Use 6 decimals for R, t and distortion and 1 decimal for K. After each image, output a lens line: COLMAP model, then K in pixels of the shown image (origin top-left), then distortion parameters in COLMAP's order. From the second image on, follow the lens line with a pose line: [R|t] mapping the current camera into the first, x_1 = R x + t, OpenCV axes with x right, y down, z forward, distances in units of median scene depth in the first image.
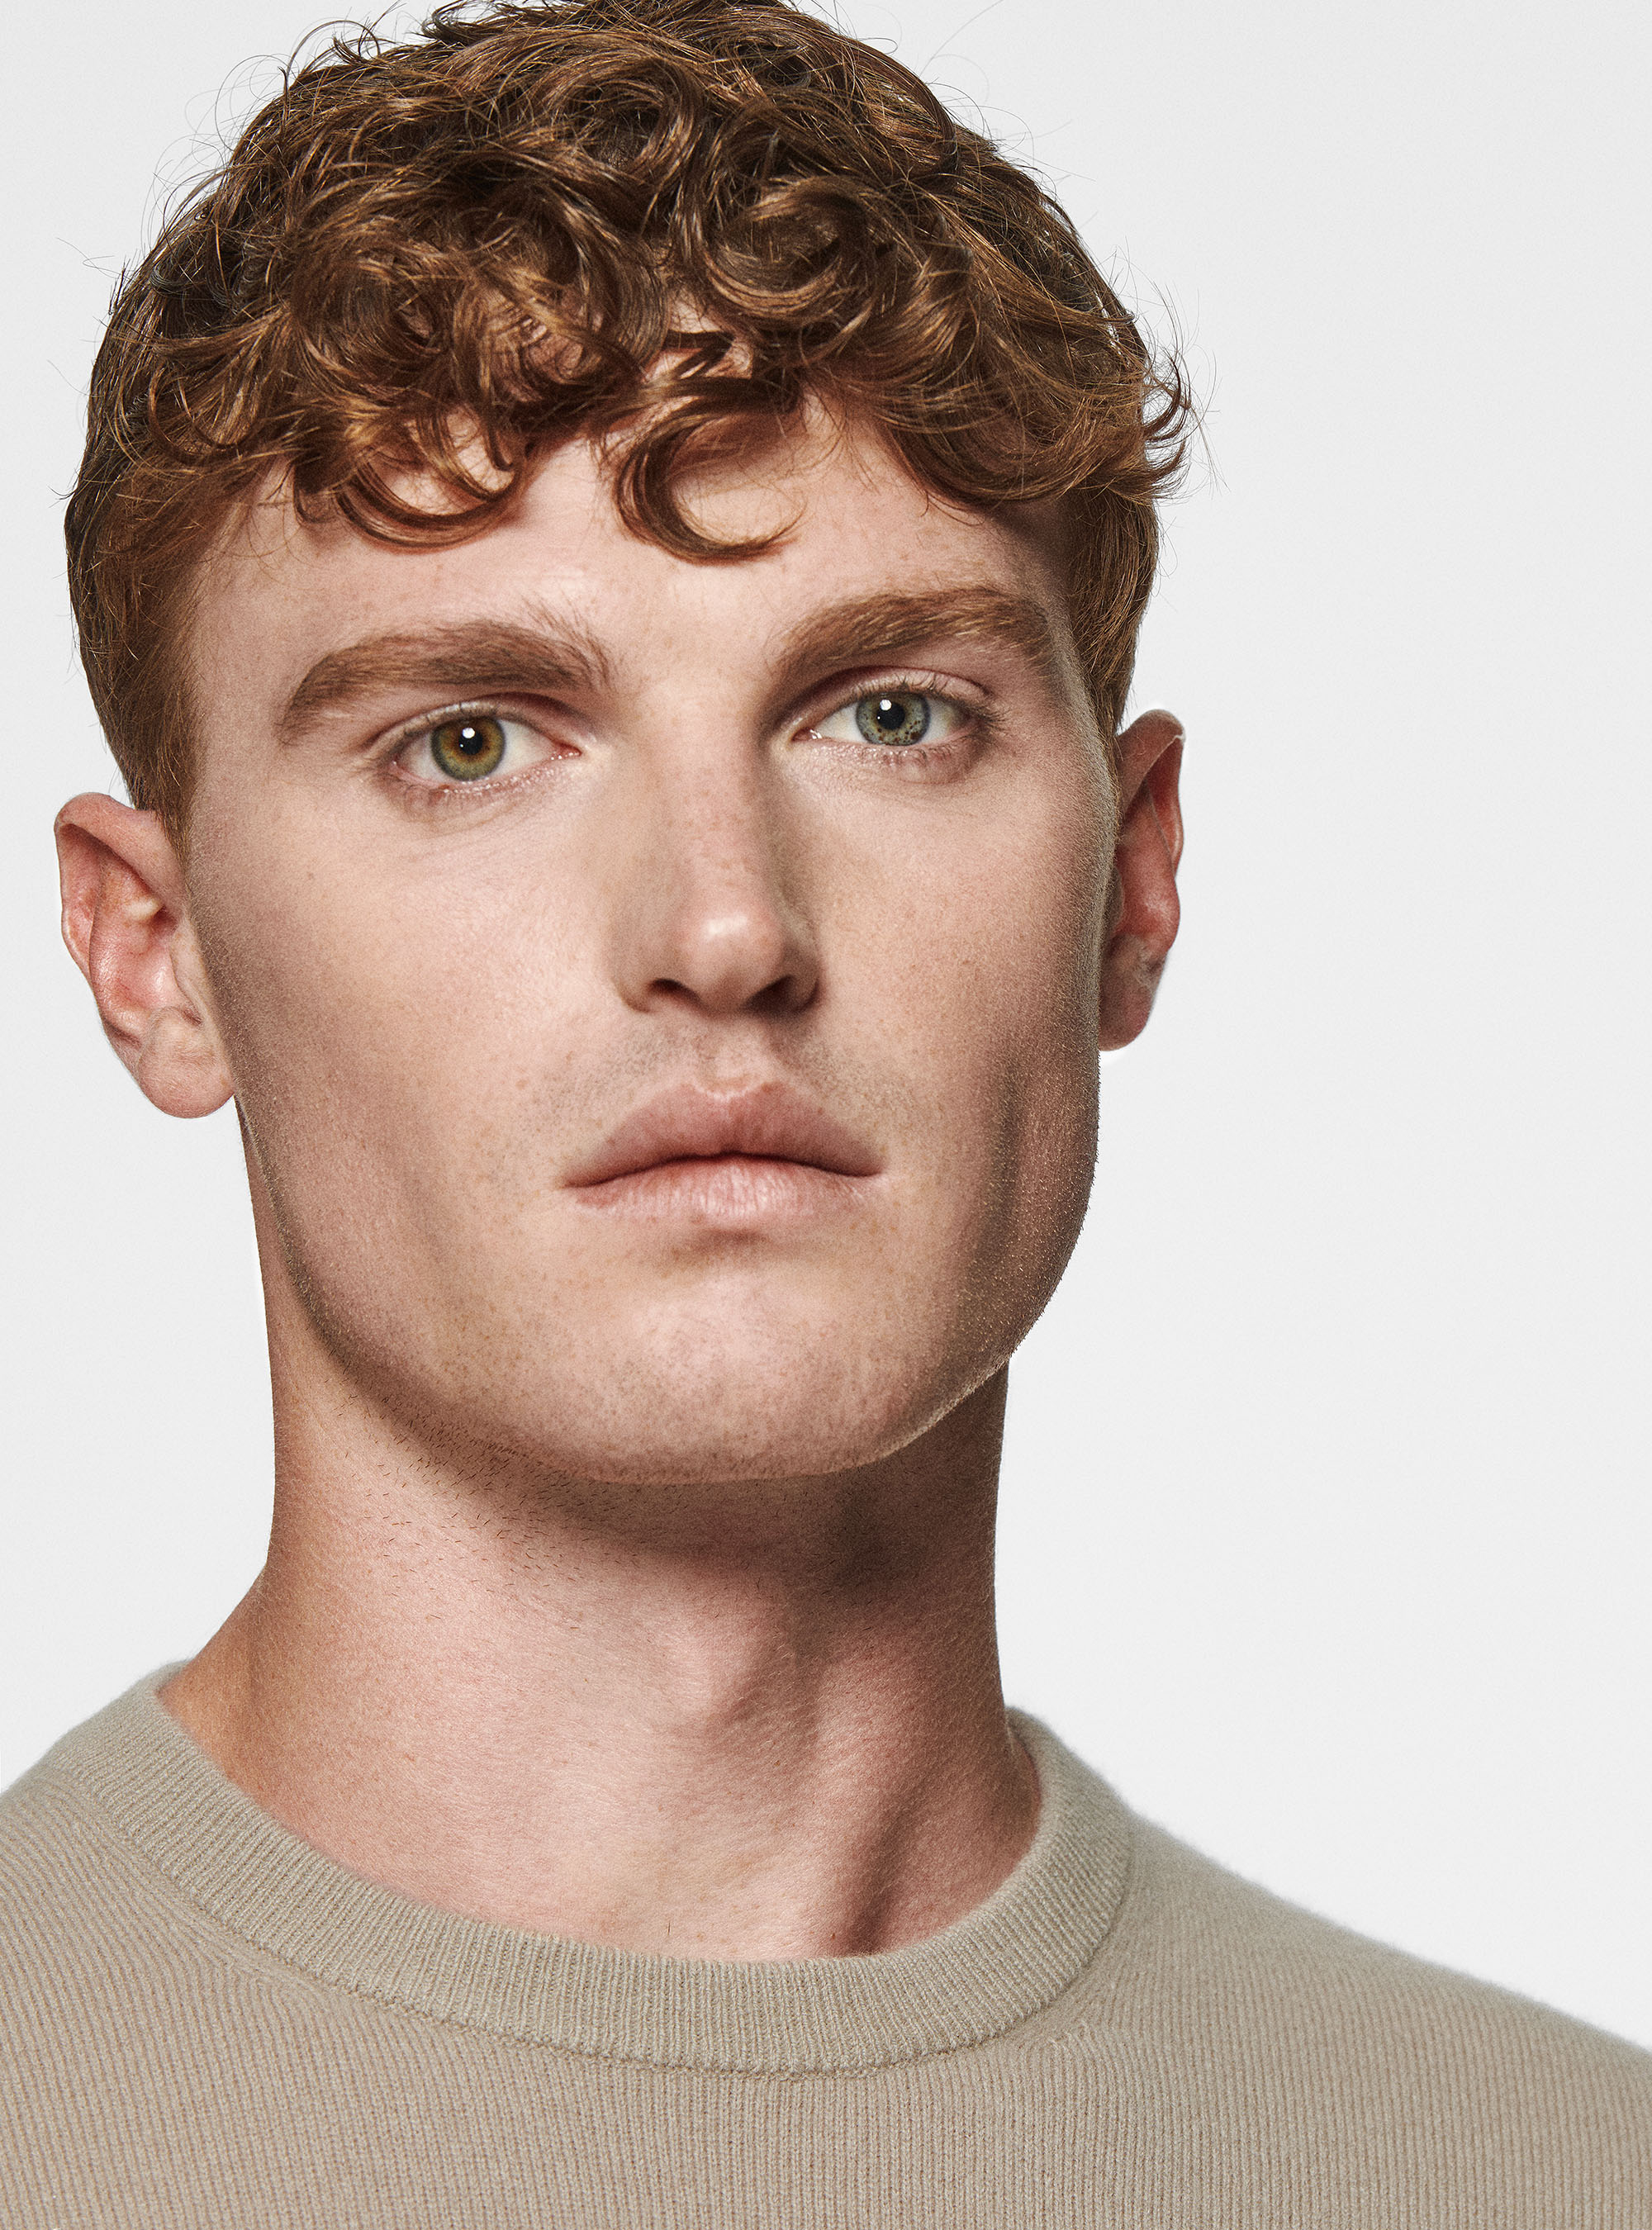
lens RADIAL K [[13480.5, 0, 826.0], [0, 13480.5, 1115.0], [0, 0, 1]] dist [-3.122045, 1.750550]
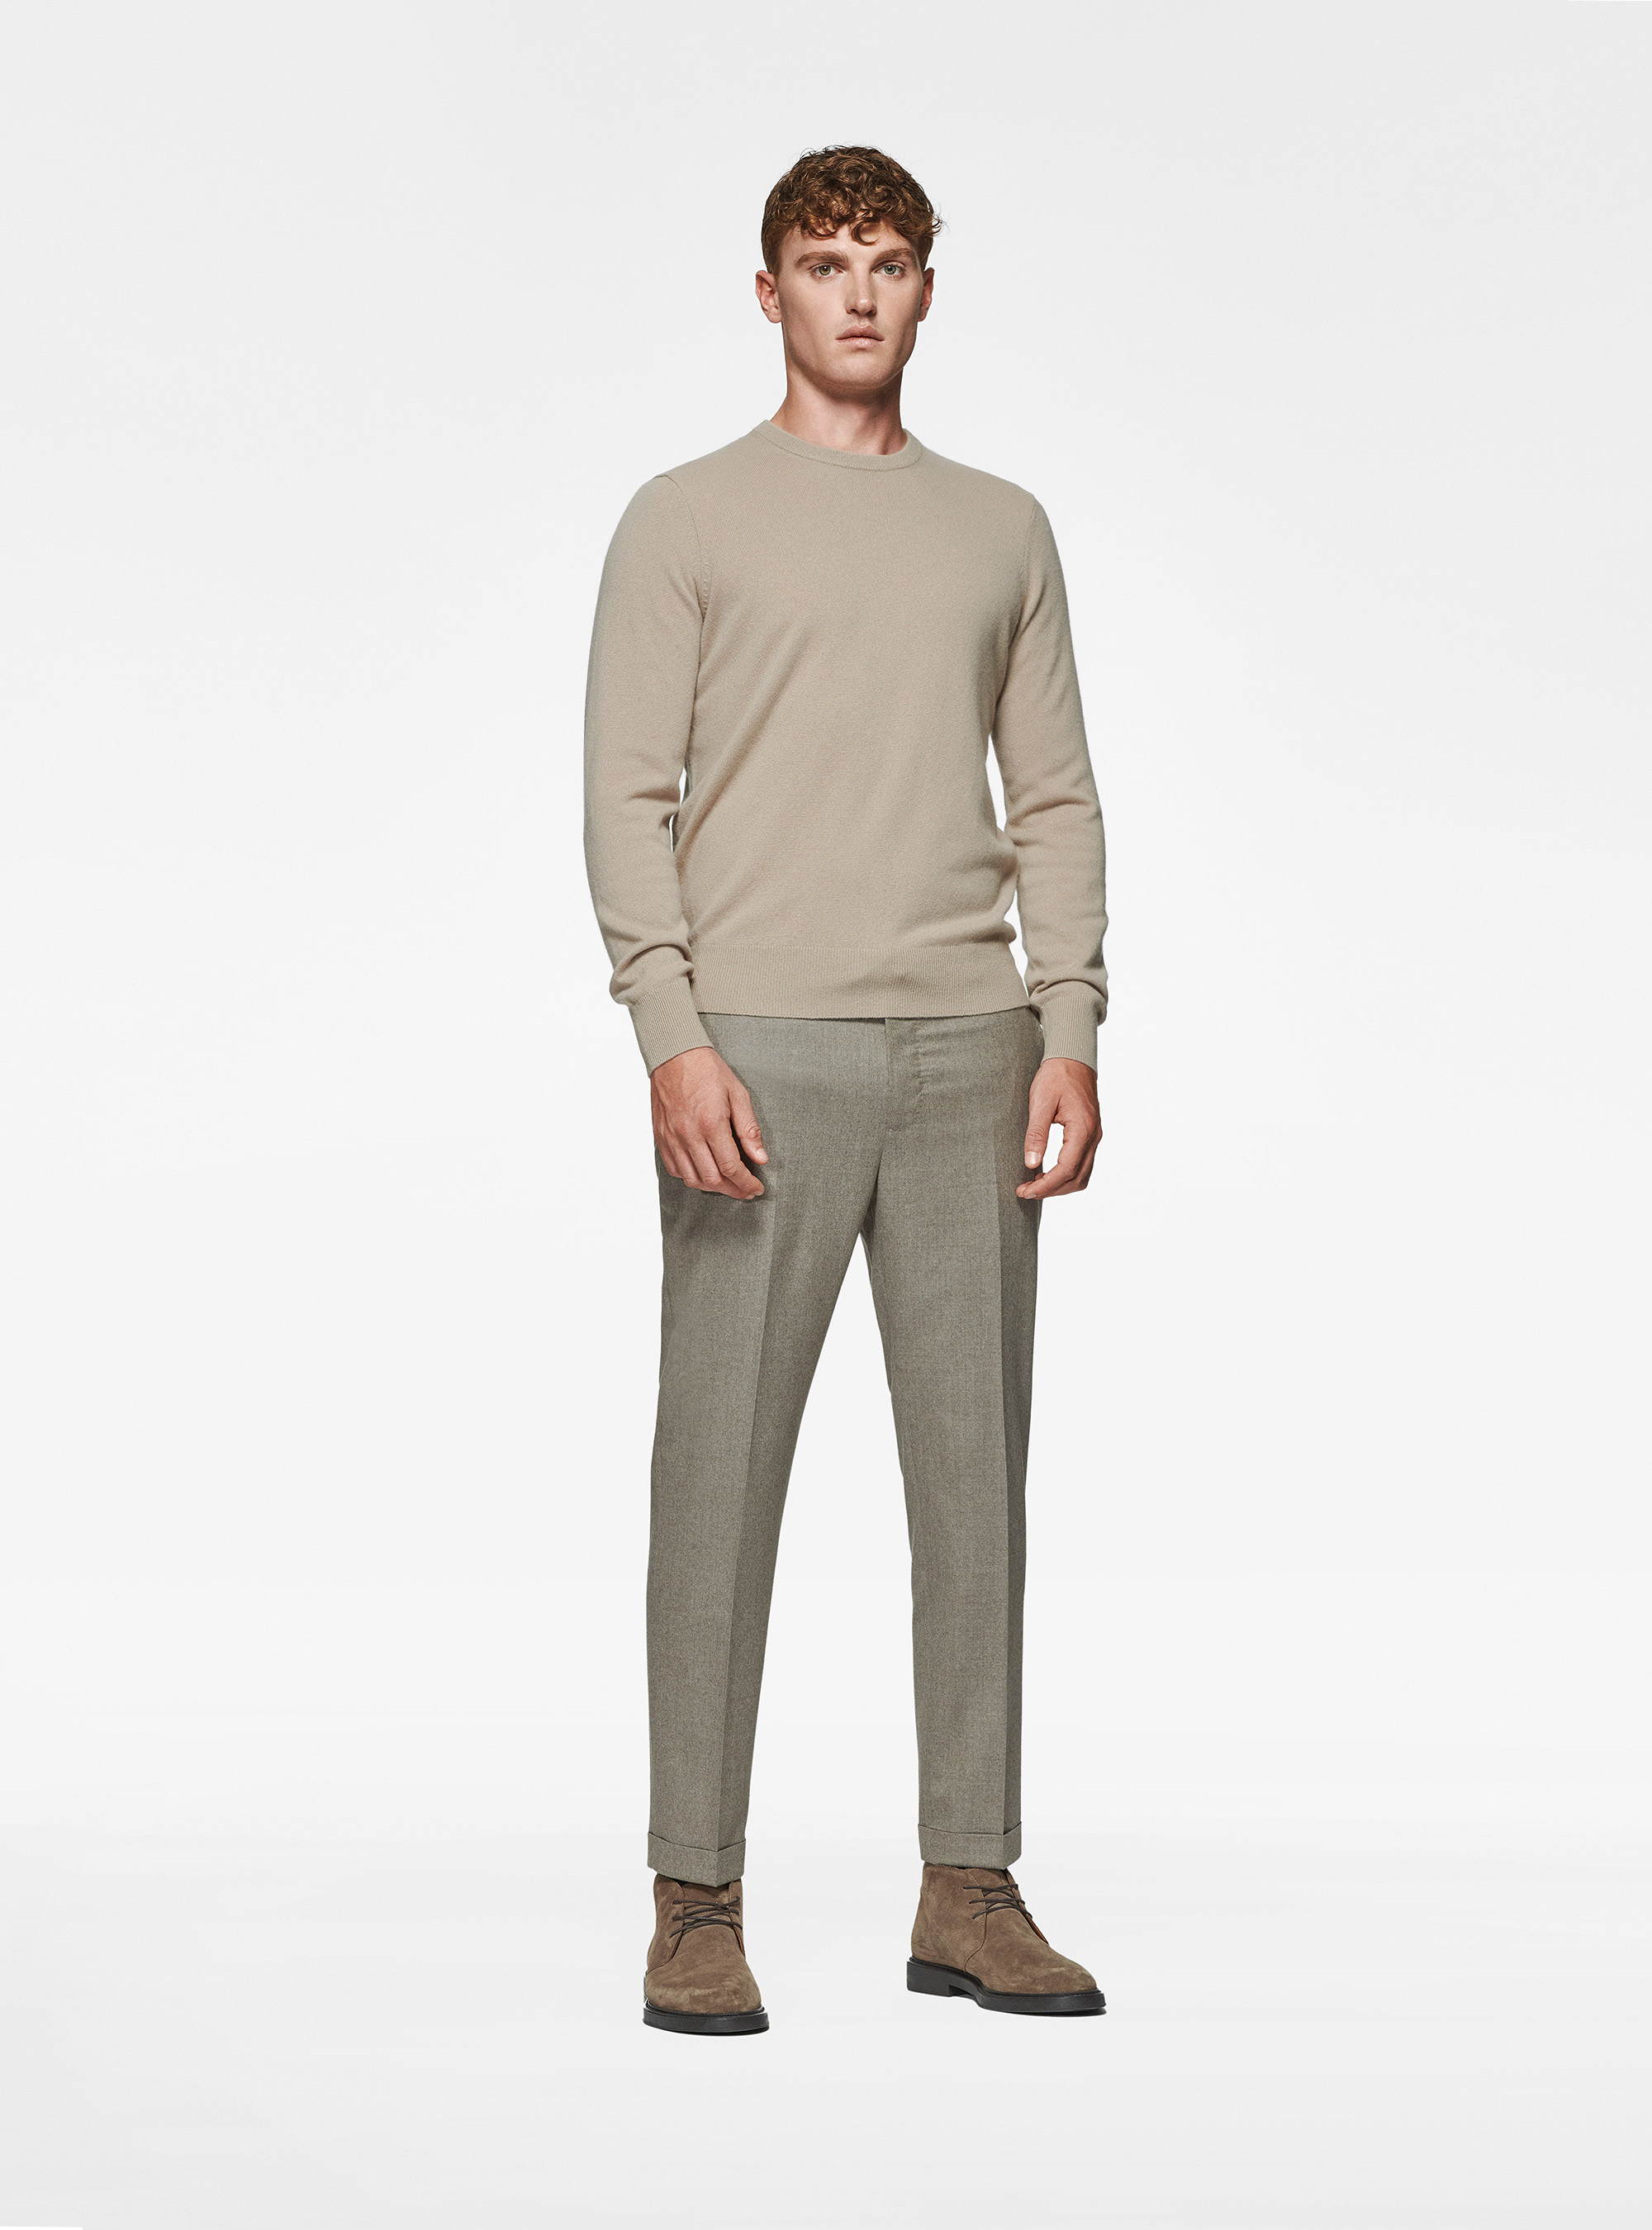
lens RADIAL K [[6182.3, 0, 826.0], [0, 6182.3, 1115.0], [0, 0, 1]] dist [0.032706, 0.325621]
pose [[0.997702, 0.061754, 0.027890, -0.084565], [-0.065276, 0.986365, 0.151074, -0.076708], [-0.018180, -0.152547, 0.988129, -2.023771]]
